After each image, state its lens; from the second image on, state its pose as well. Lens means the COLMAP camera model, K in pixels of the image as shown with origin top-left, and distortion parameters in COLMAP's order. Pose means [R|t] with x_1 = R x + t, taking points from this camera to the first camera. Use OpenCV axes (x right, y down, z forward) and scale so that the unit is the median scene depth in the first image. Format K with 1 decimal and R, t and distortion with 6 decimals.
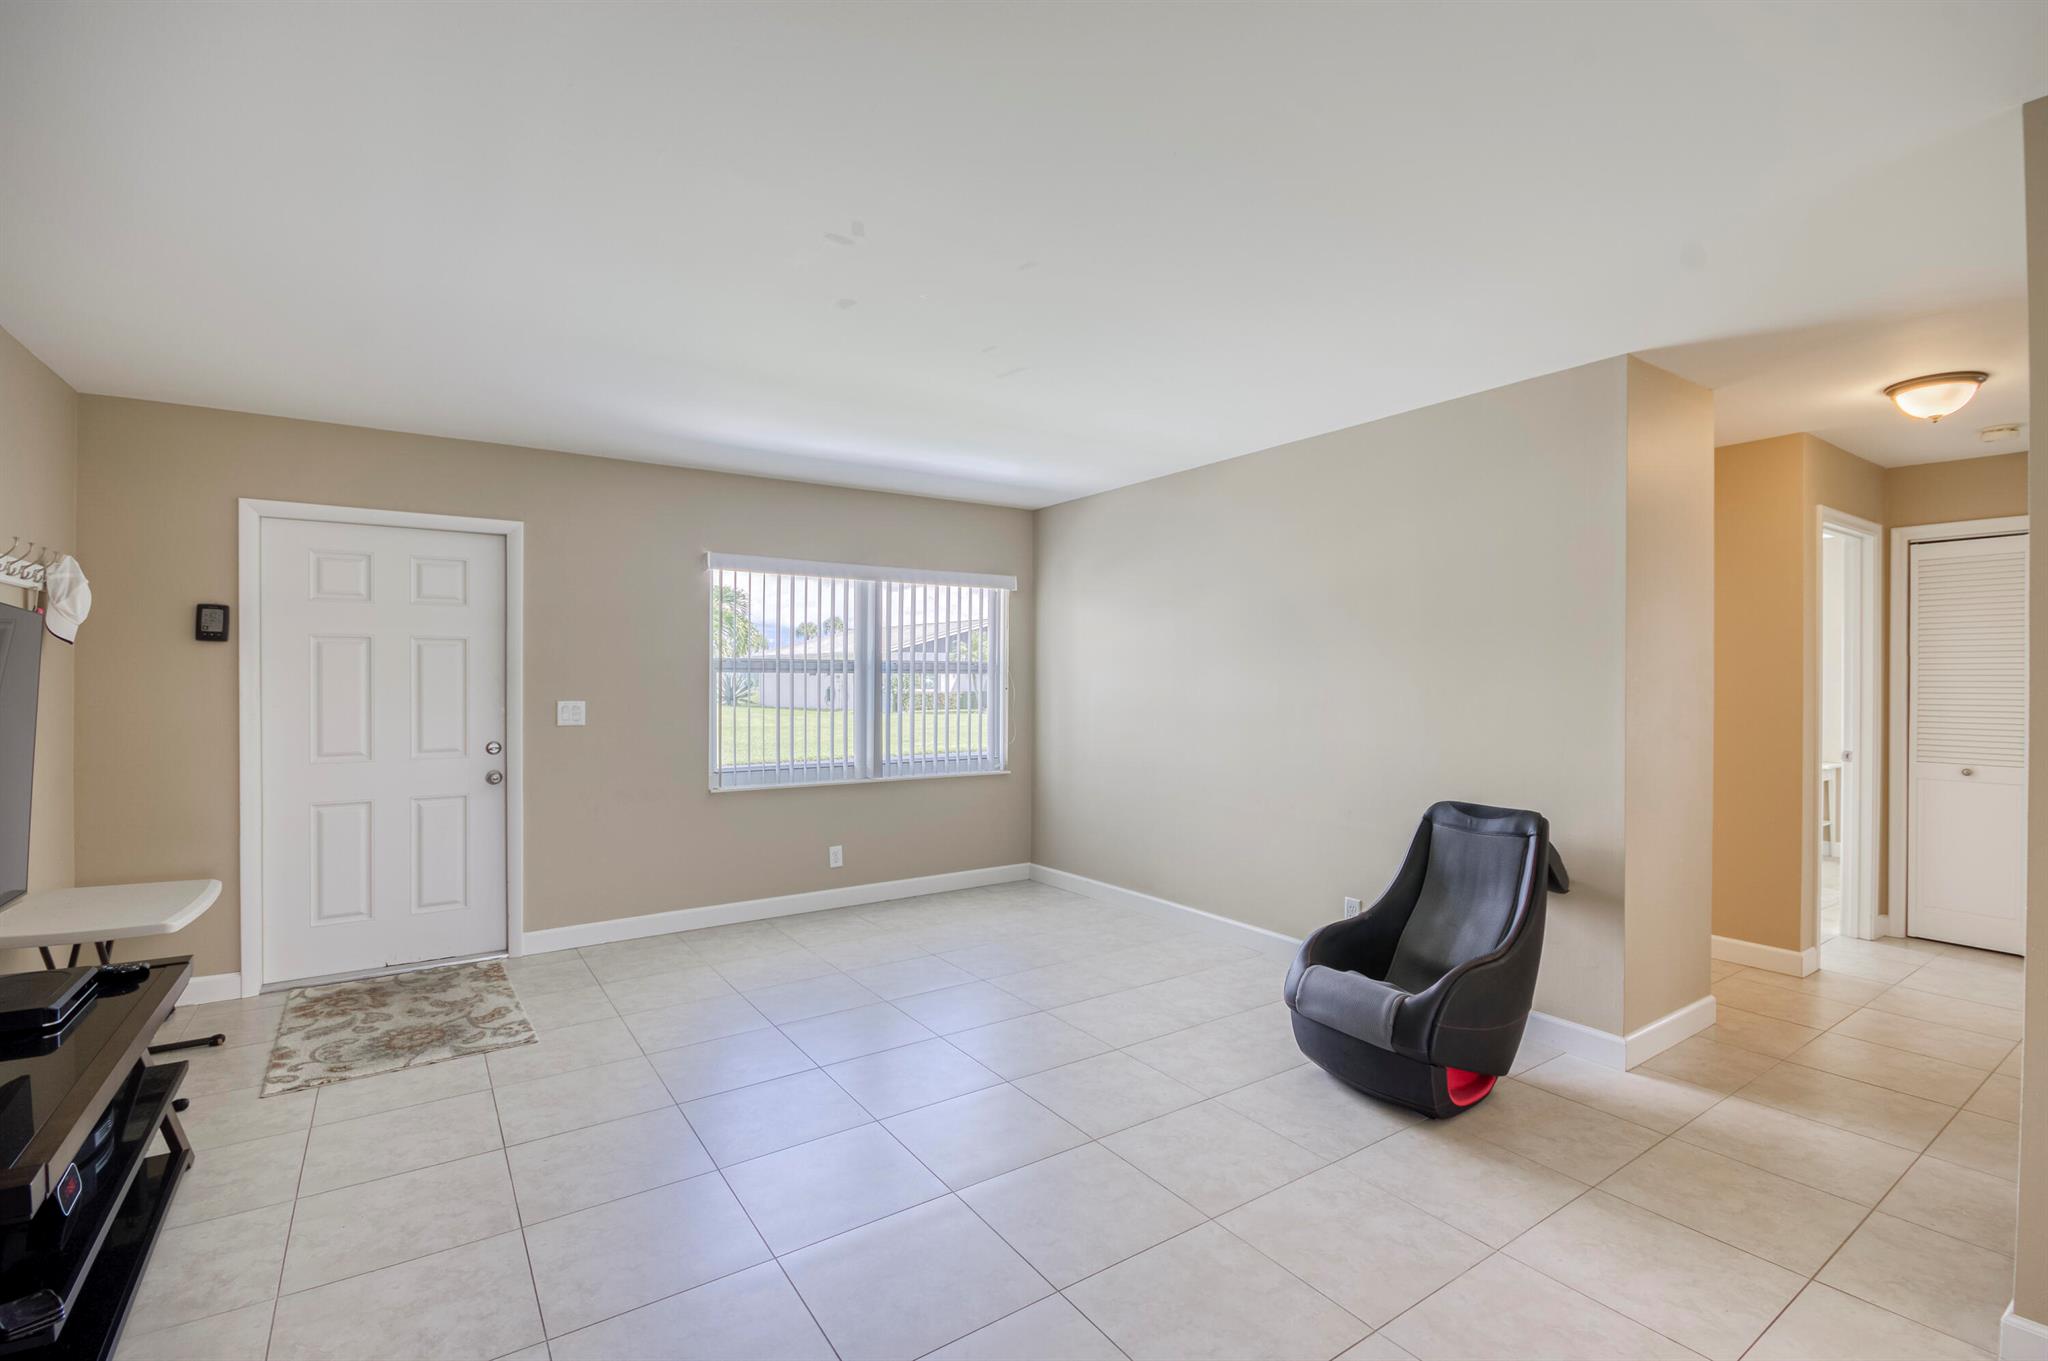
lens RADIAL K [[923.3, 0, 1027.2], [0, 923.3, 677.1], [0, 0, 1]] dist [-0.026239, -0.002377]
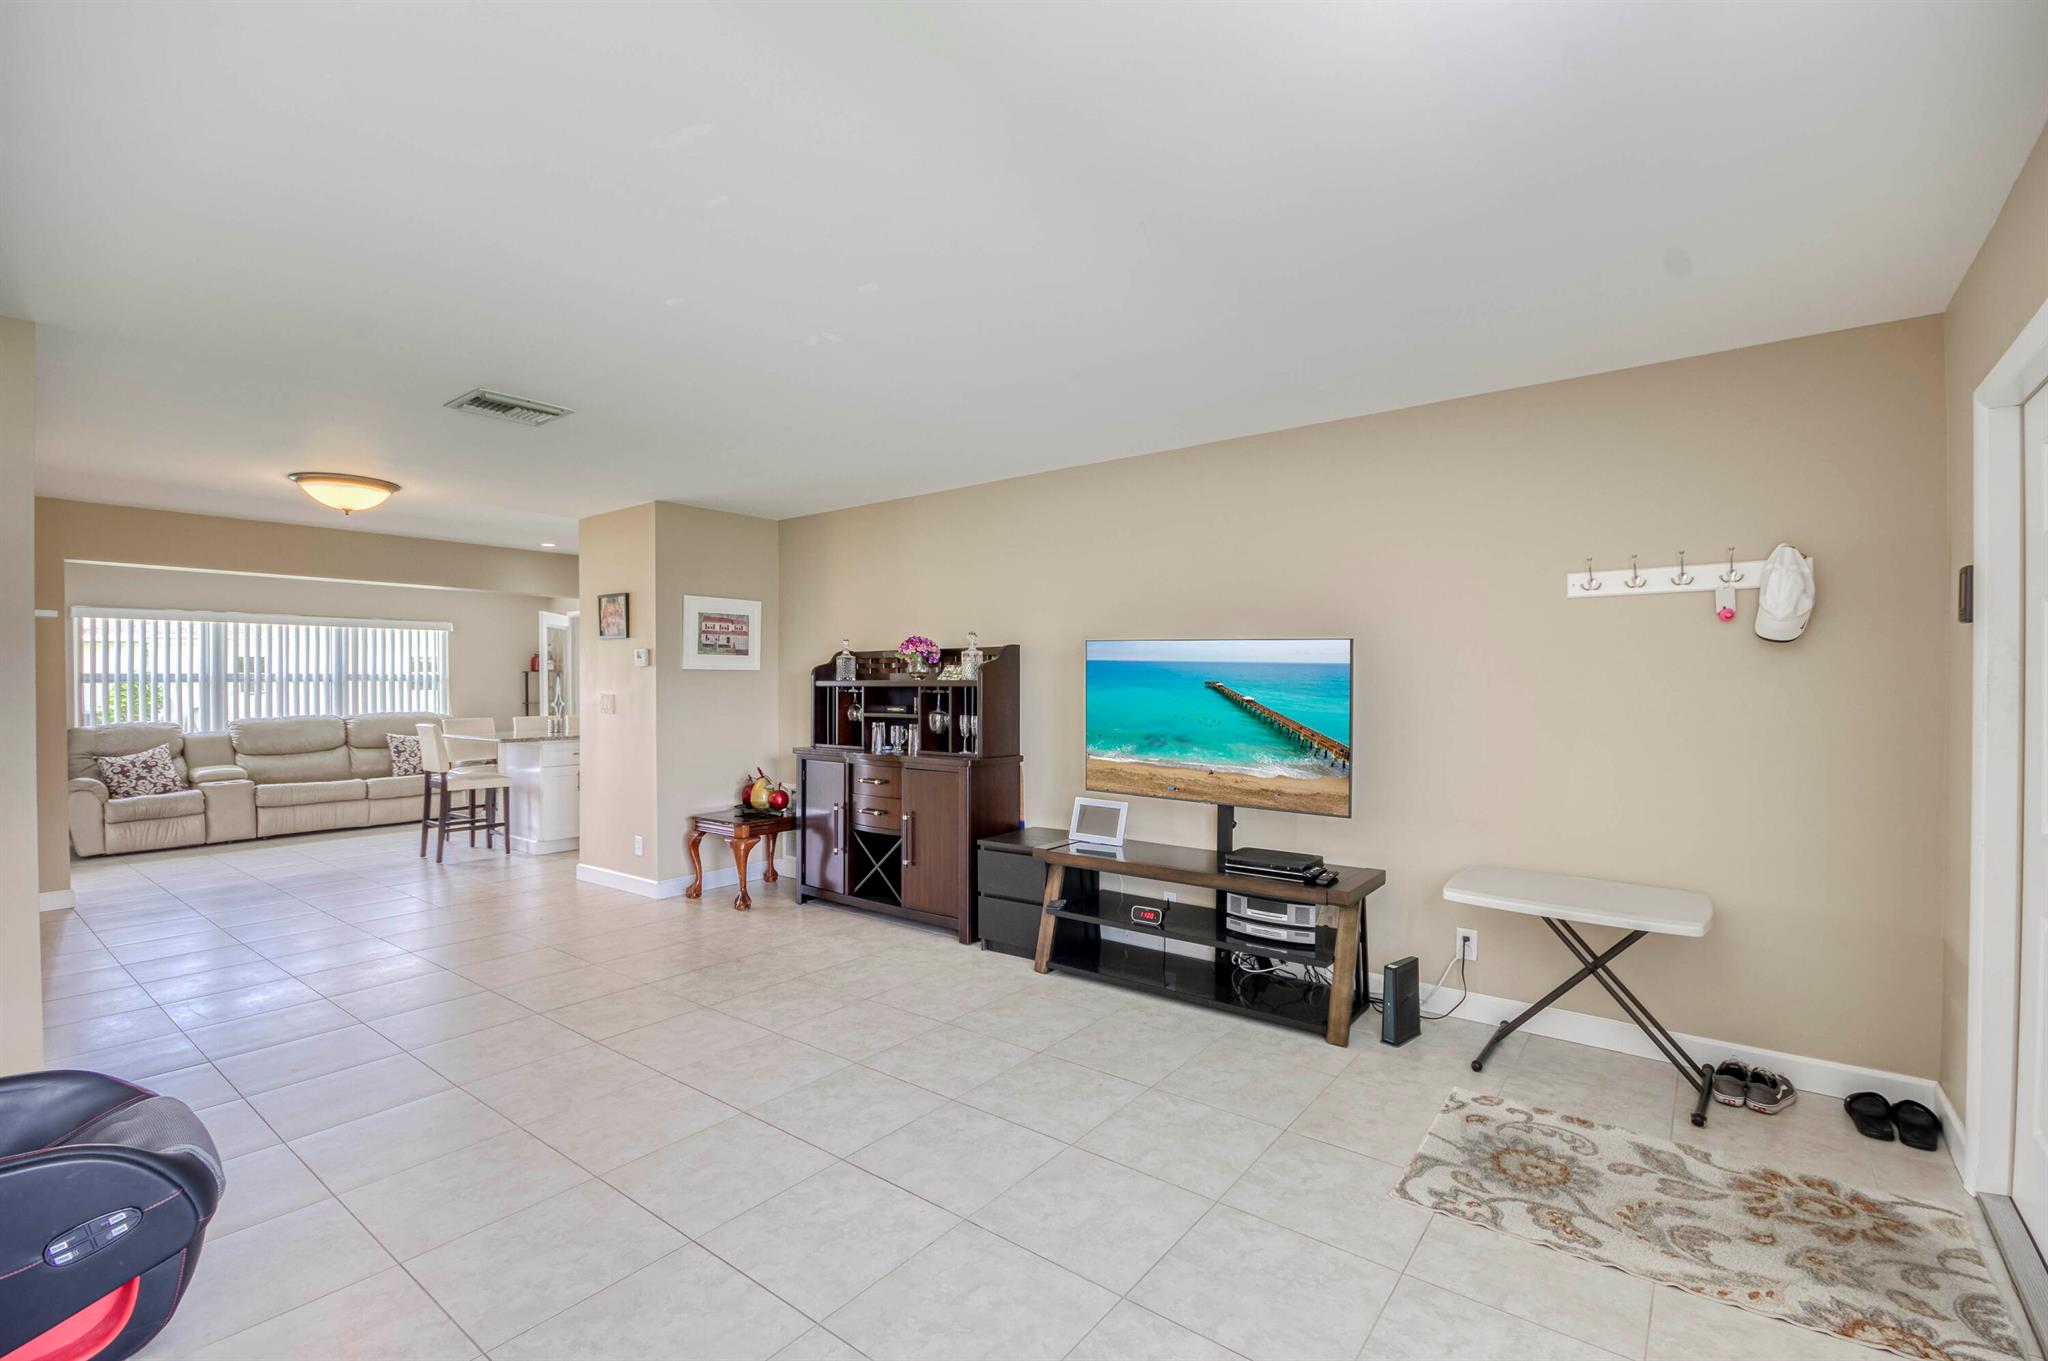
lens RADIAL K [[923.3, 0, 1009.9], [0, 923.3, 674.3], [0, 0, 1]] dist [-0.026239, -0.002377]
pose [[-0.952882, 0.002903, -0.303326, -0.028307], [0.002520, 0.999995, 0.001654, -0.016955], [0.303329, 0.000812, -0.952885, 1.525101]]
